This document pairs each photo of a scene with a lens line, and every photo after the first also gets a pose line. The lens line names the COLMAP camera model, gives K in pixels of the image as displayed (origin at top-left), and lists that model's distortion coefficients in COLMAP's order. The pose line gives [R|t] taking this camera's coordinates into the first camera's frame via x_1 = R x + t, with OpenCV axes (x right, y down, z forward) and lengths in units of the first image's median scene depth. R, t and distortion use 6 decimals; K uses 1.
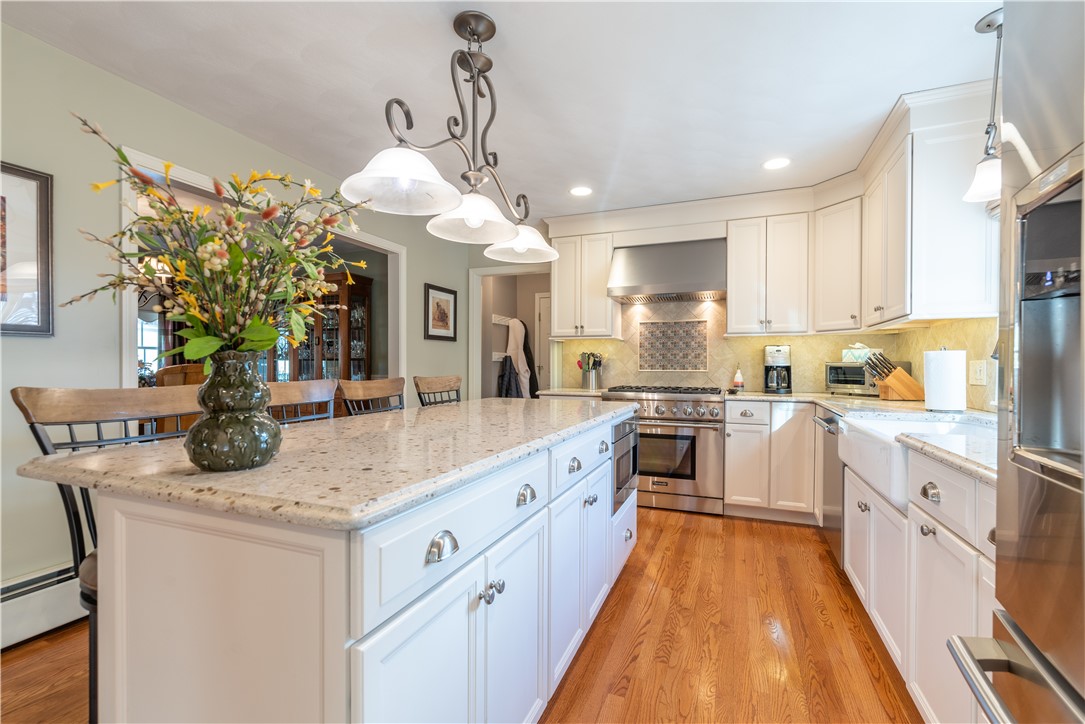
lens RADIAL K [[471.7, 0, 549.3], [0, 471.7, 370.4], [0, 0, 1]] dist [0.002373, -0.001219]
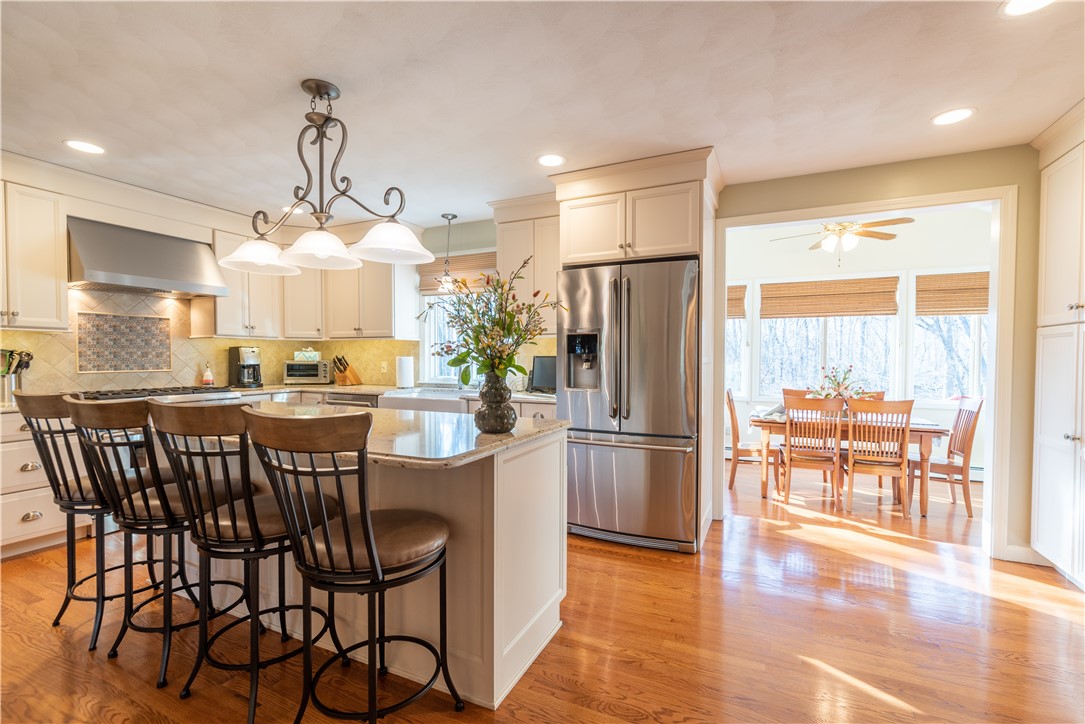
lens RADIAL K [[471.7, 0, 550.5], [0, 471.7, 369.5], [0, 0, 1]] dist [0.002373, -0.001219]
pose [[0.059342, -0.030135, 0.997783, -0.674096], [0.007899, 0.999527, 0.029718, -0.026421], [-0.998206, 0.006118, 0.059552, 0.179947]]
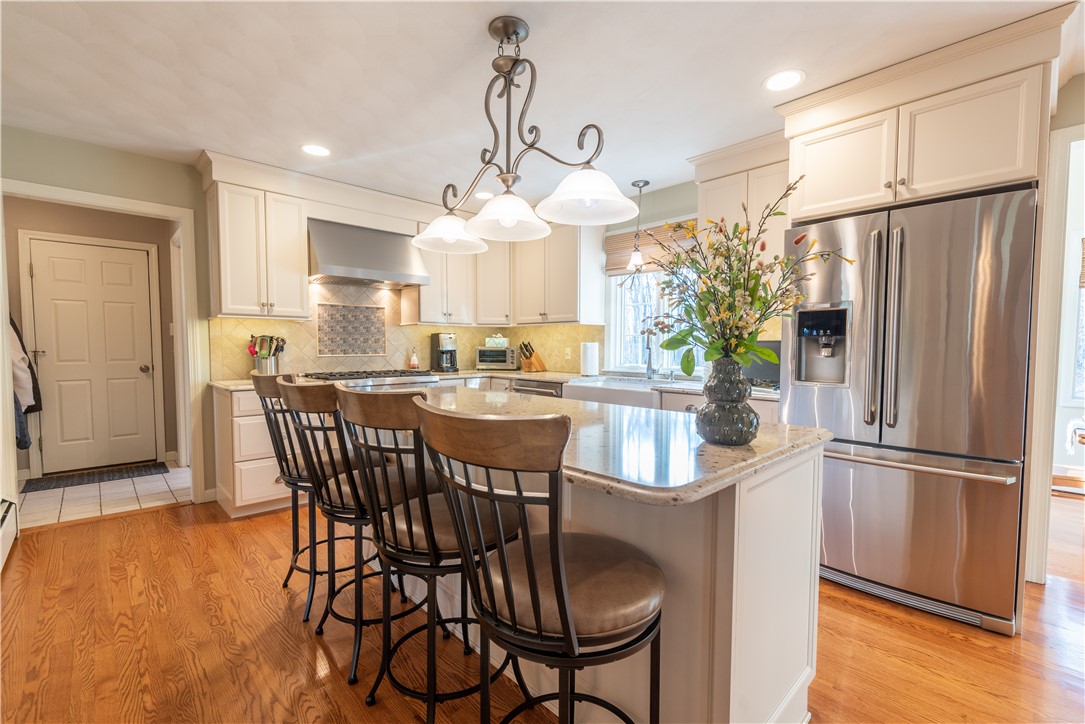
lens RADIAL K [[471.7, 0, 552.1], [0, 471.7, 369.0], [0, 0, 1]] dist [0.002373, -0.001219]
pose [[0.411740, -0.048278, 0.910022, -0.553834], [0.007386, 0.998740, 0.049642, -0.019463], [-0.911272, -0.013718, 0.411578, 0.242097]]
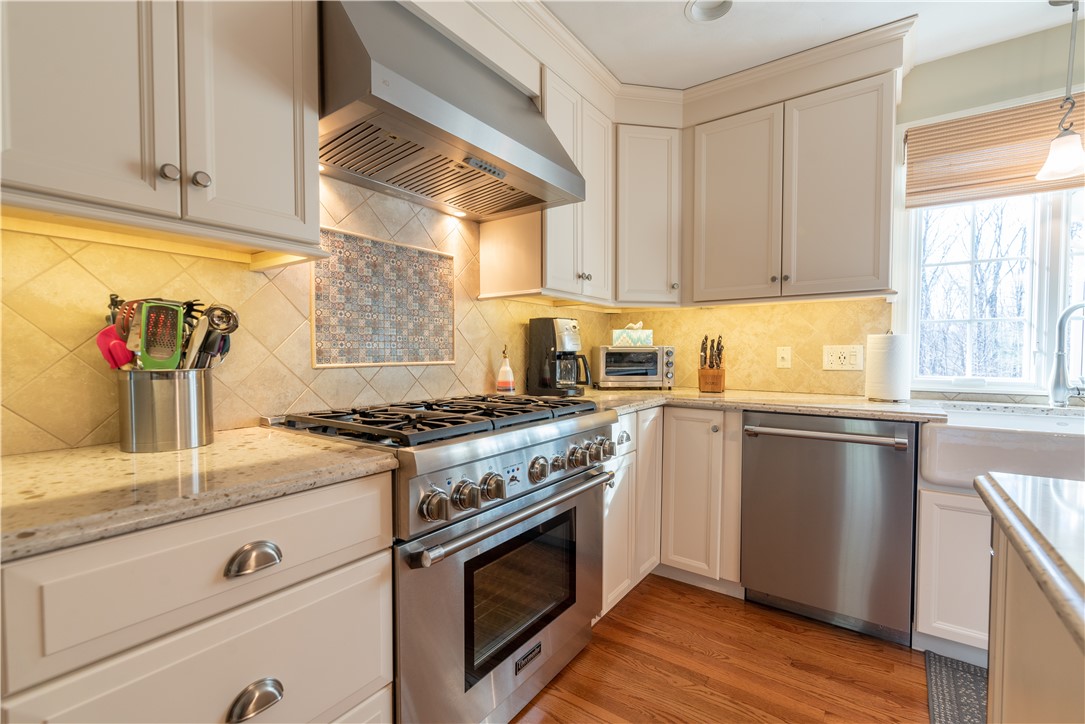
lens RADIAL K [[471.7, 0, 553.2], [0, 471.7, 368.1], [0, 0, 1]] dist [0.002373, -0.001219]
pose [[0.229983, -0.037326, 0.972479, -0.128181], [0.011243, 0.999299, 0.035697, -0.010055], [-0.973130, 0.002723, 0.230241, 0.897159]]
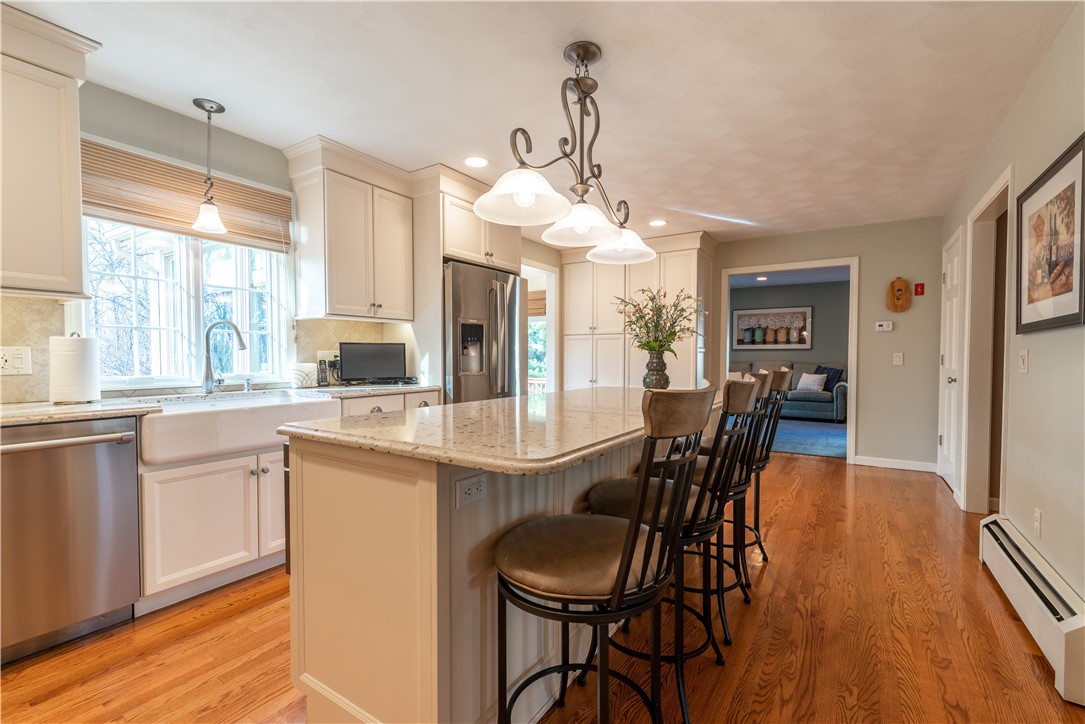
lens RADIAL K [[471.7, 0, 549.4], [0, 471.7, 368.0], [0, 0, 1]] dist [0.002373, -0.001219]
pose [[-0.980584, -0.009561, 0.195867, -0.156331], [-0.002322, 0.999307, 0.037160, -0.010655], [-0.196086, 0.035983, -0.979926, 1.085822]]
